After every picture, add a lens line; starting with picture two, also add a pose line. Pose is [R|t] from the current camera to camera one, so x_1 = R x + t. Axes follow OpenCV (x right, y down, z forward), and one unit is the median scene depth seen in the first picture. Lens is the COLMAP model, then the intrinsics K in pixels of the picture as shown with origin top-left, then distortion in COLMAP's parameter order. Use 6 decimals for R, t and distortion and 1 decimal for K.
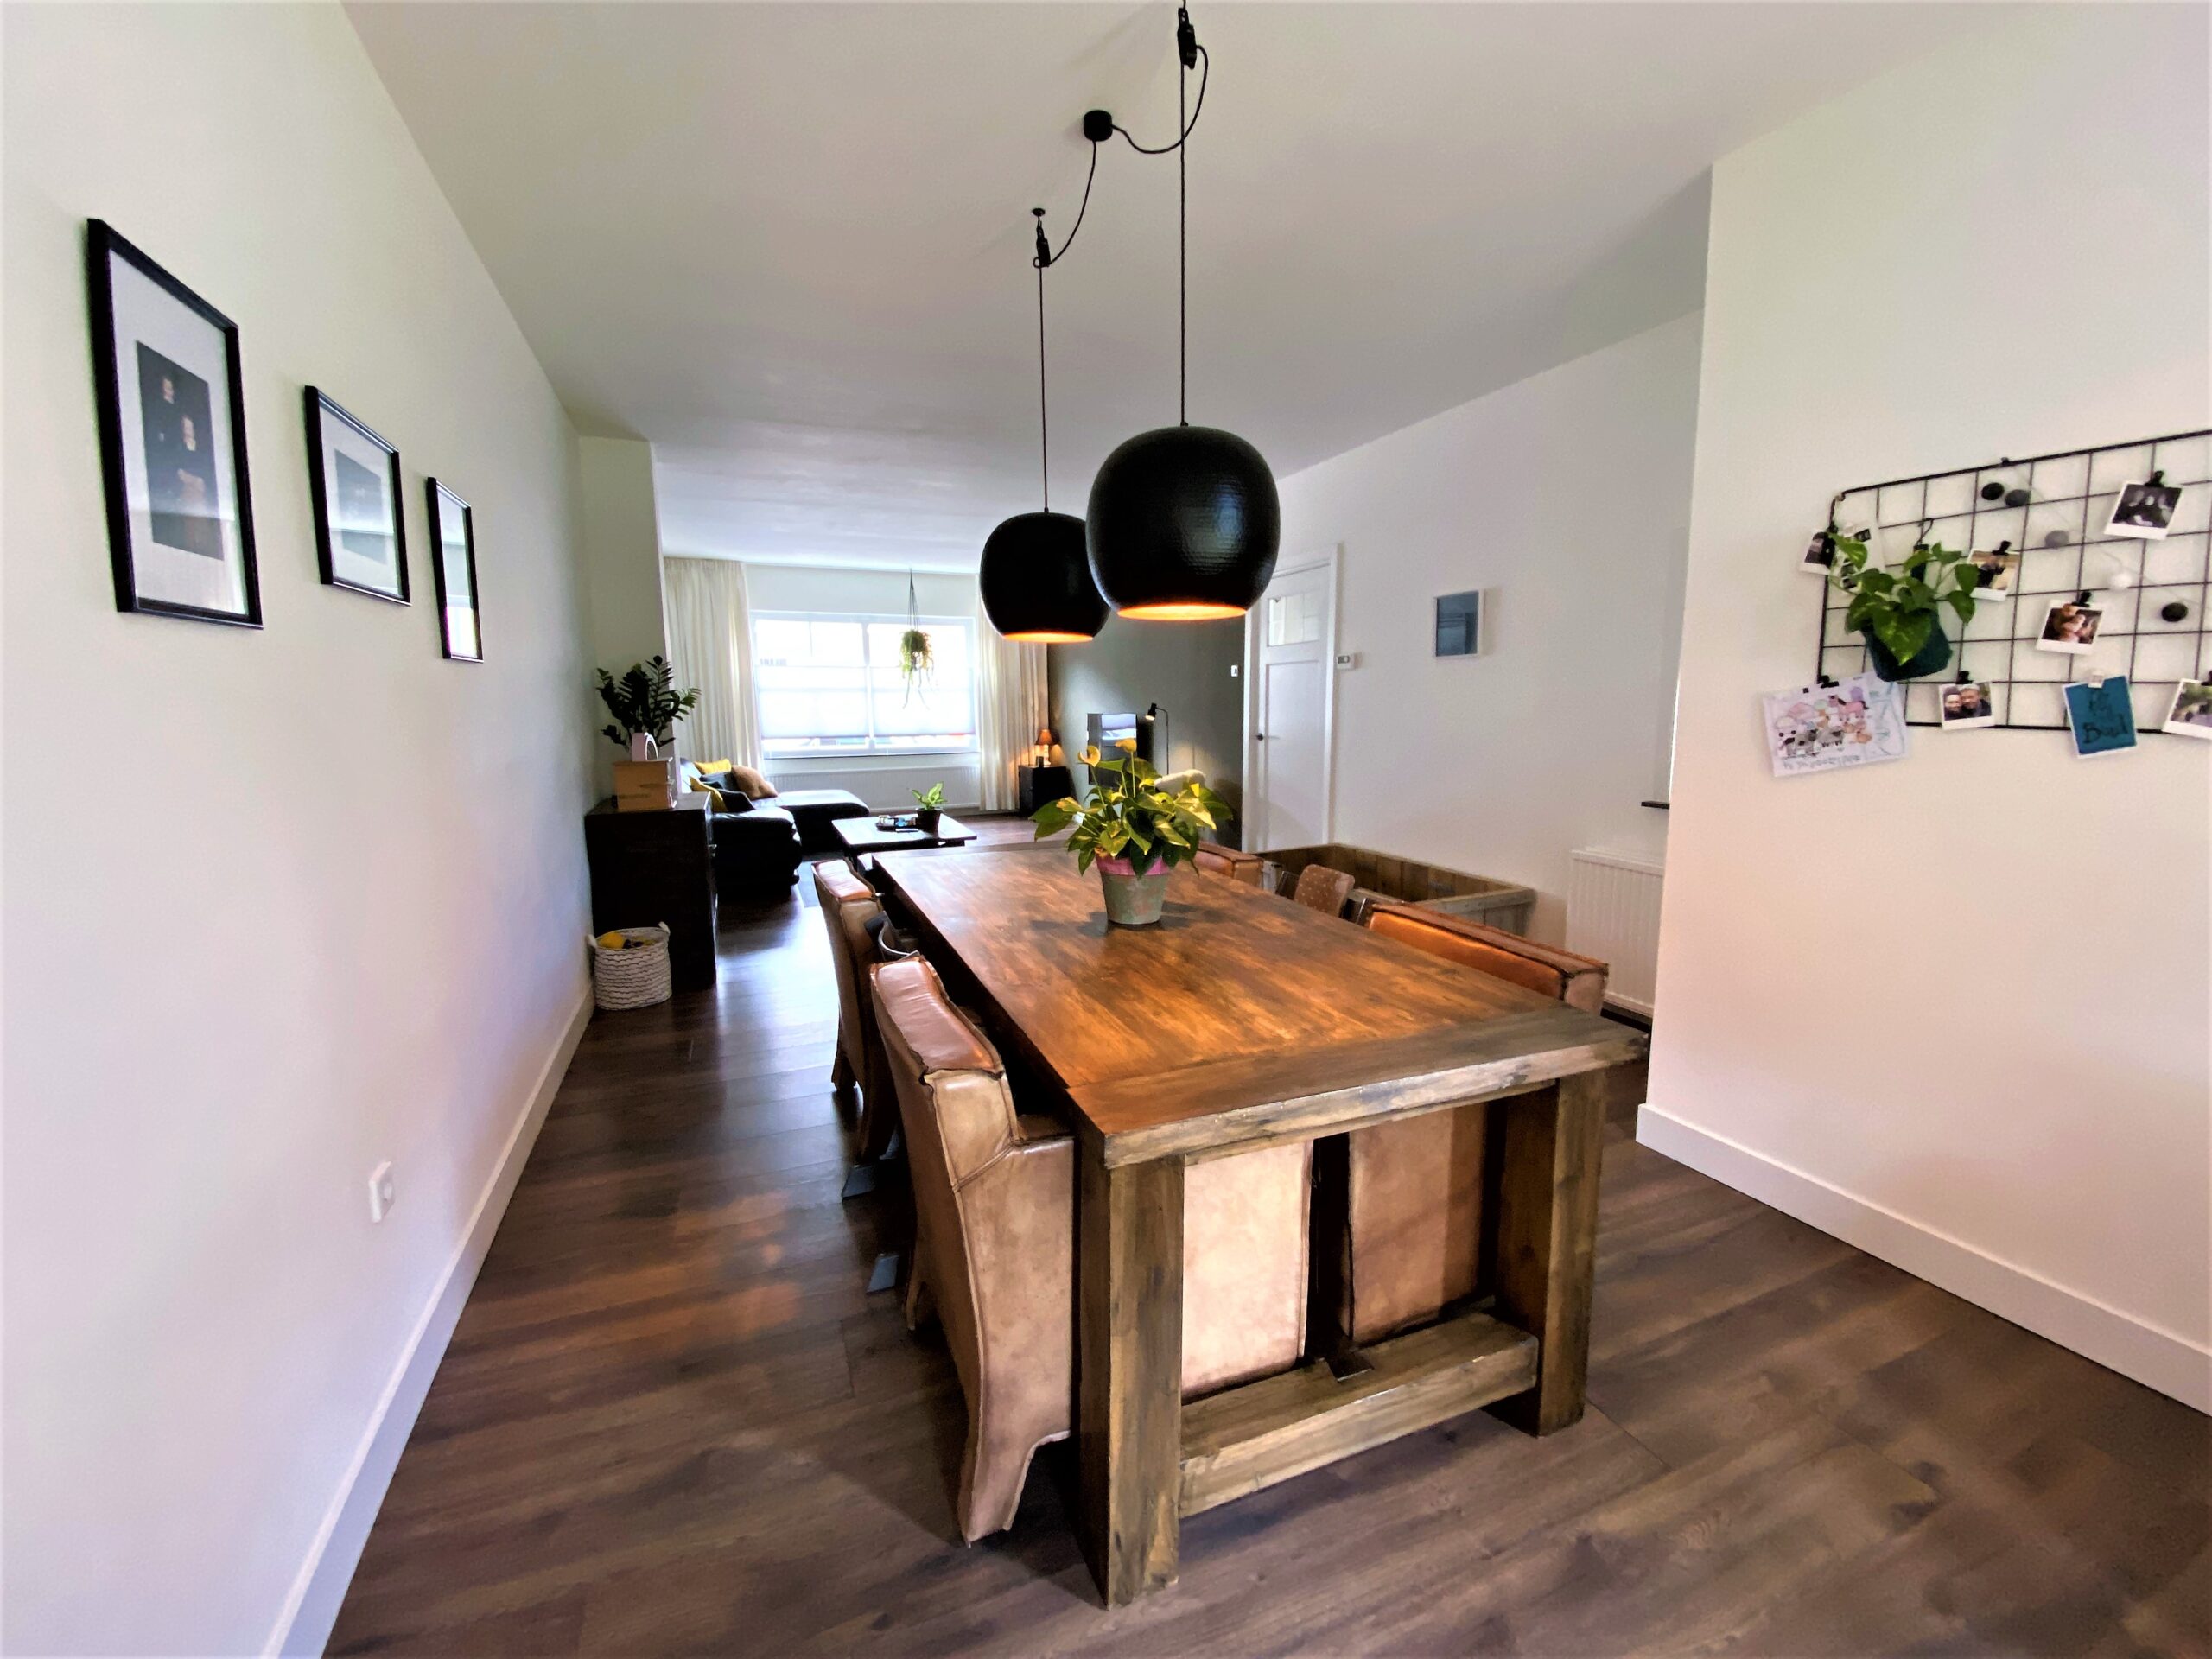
lens RADIAL K [[890.0, 0, 1112.5], [0, 890.0, 821.3], [0, 0, 1]] dist [0.029854, -0.028759]
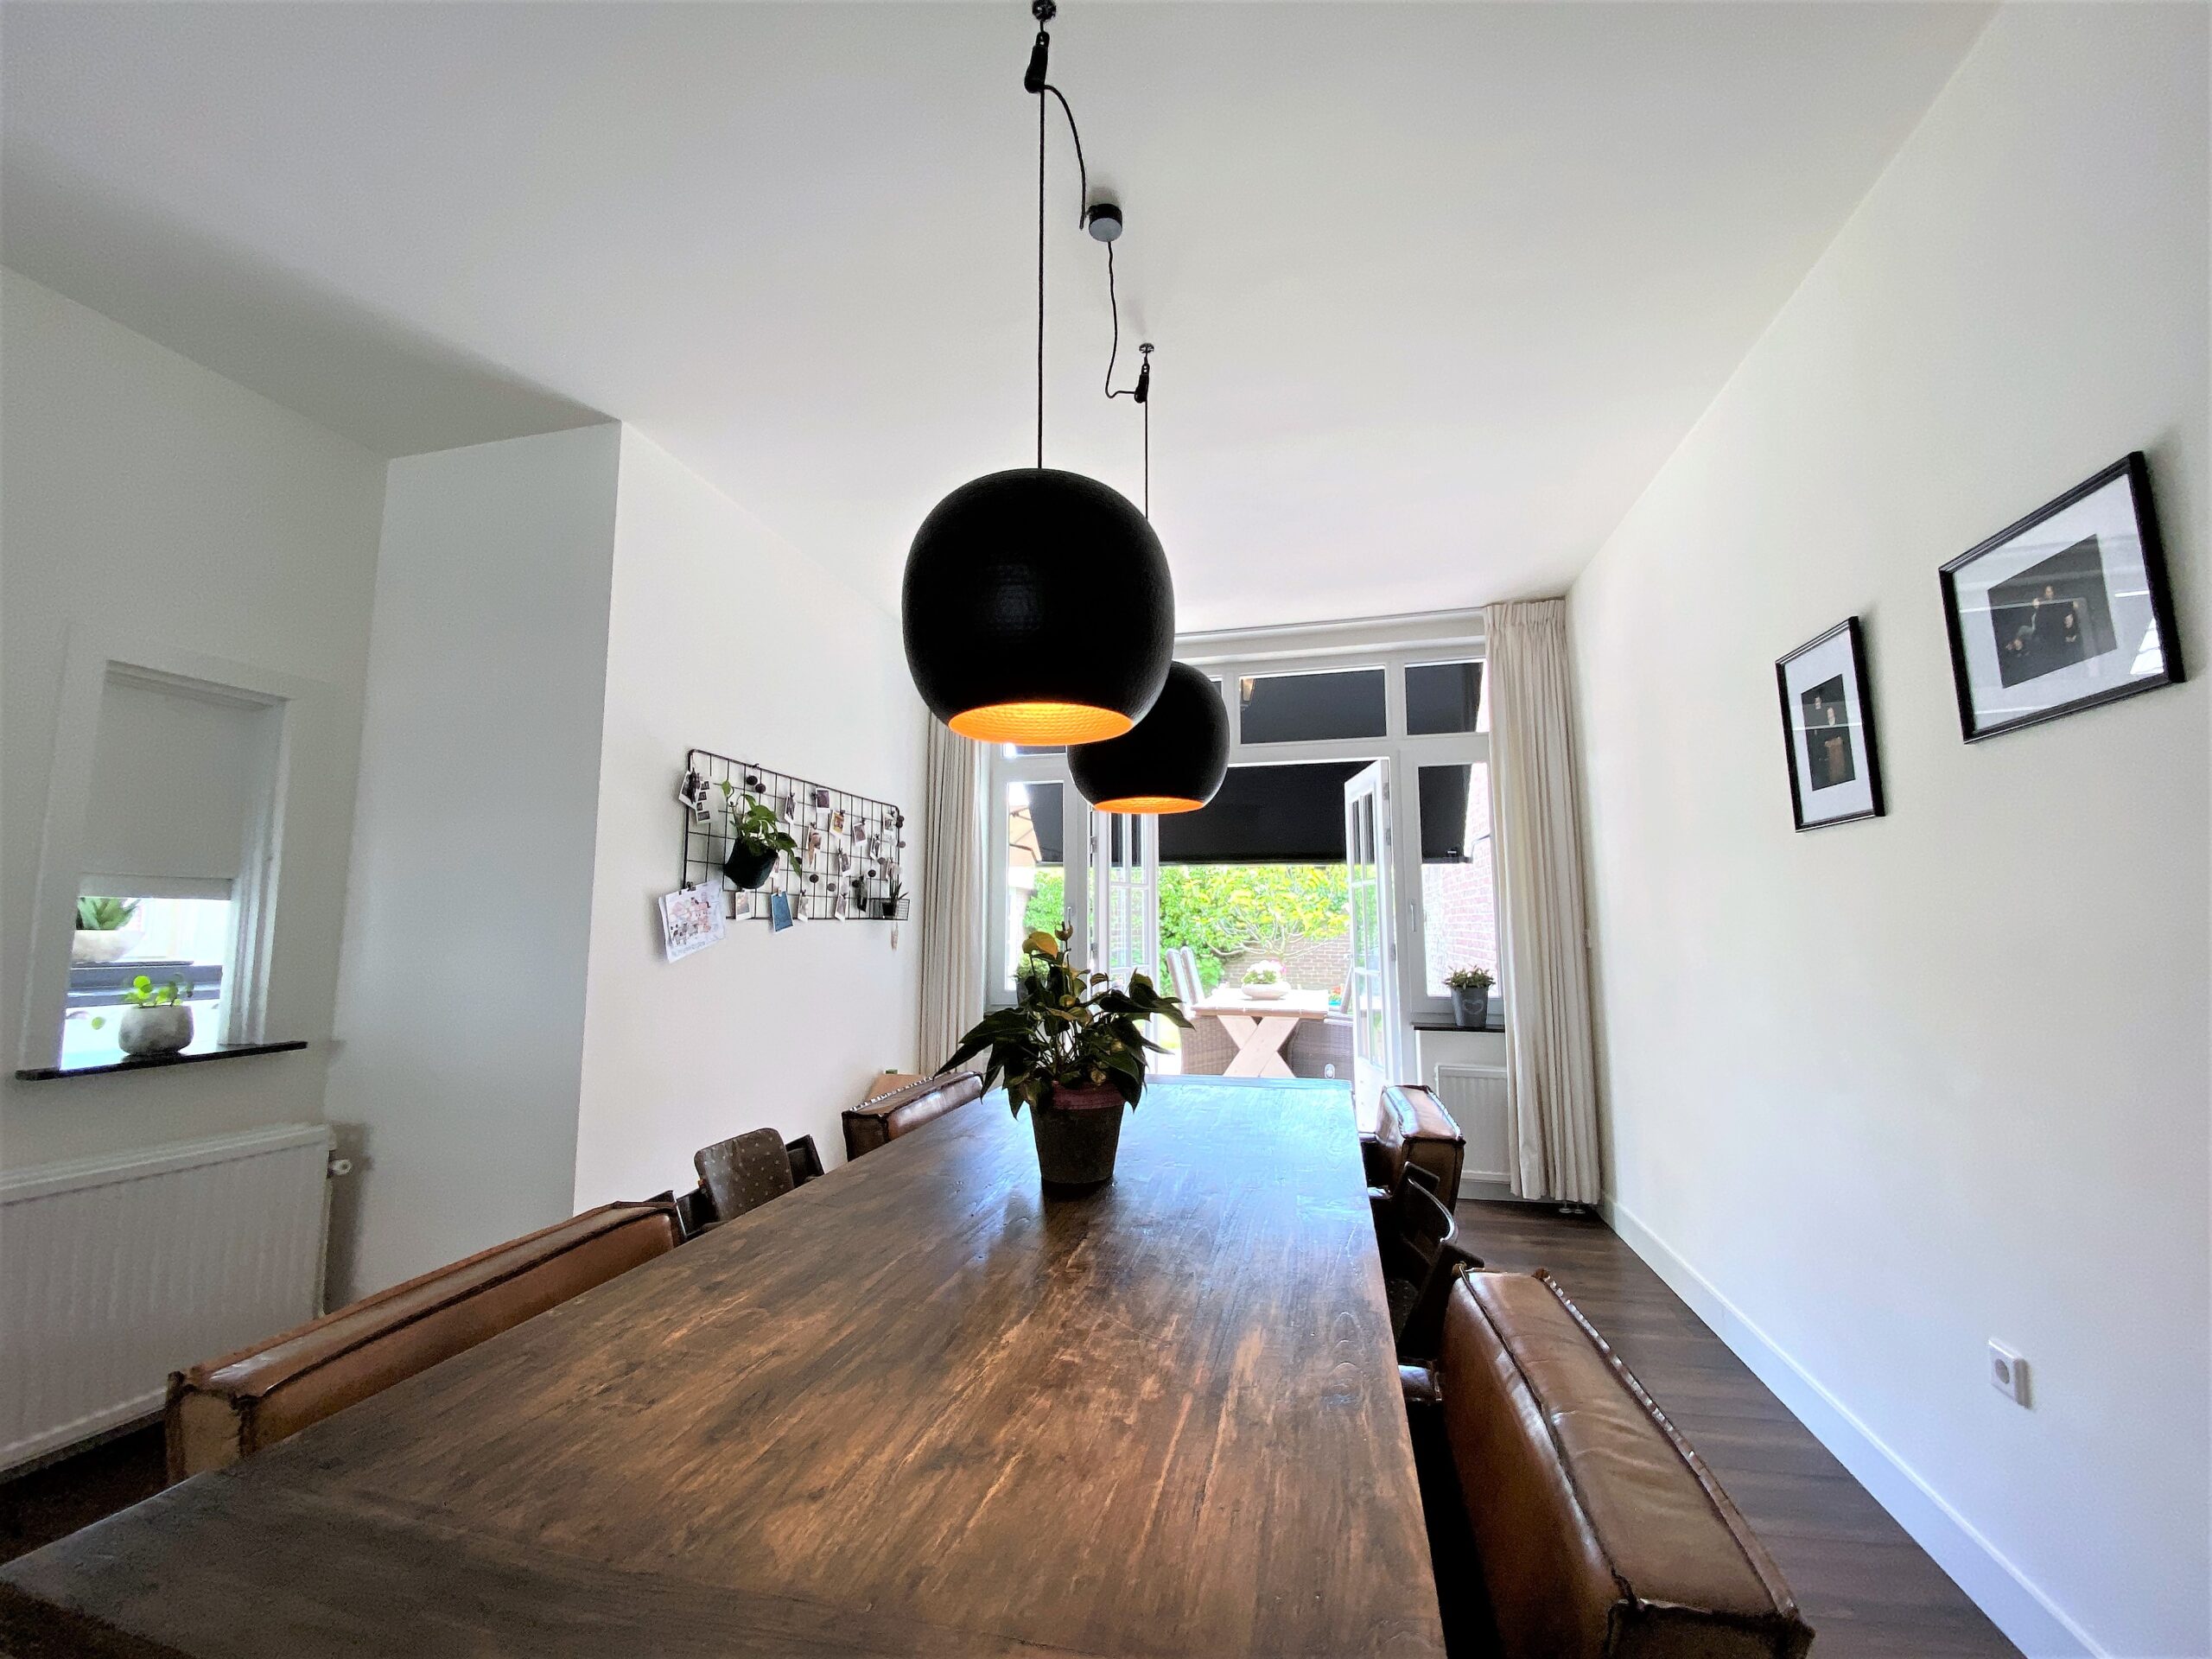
lens RADIAL K [[890.0, 0, 1112.5], [0, 890.0, 821.3], [0, 0, 1]] dist [0.029854, -0.028759]
pose [[-0.818372, 0.080162, 0.569071, -0.484473], [0.090818, 0.995821, -0.009671, -0.190218], [-0.567468, 0.043768, -0.822231, 1.796244]]
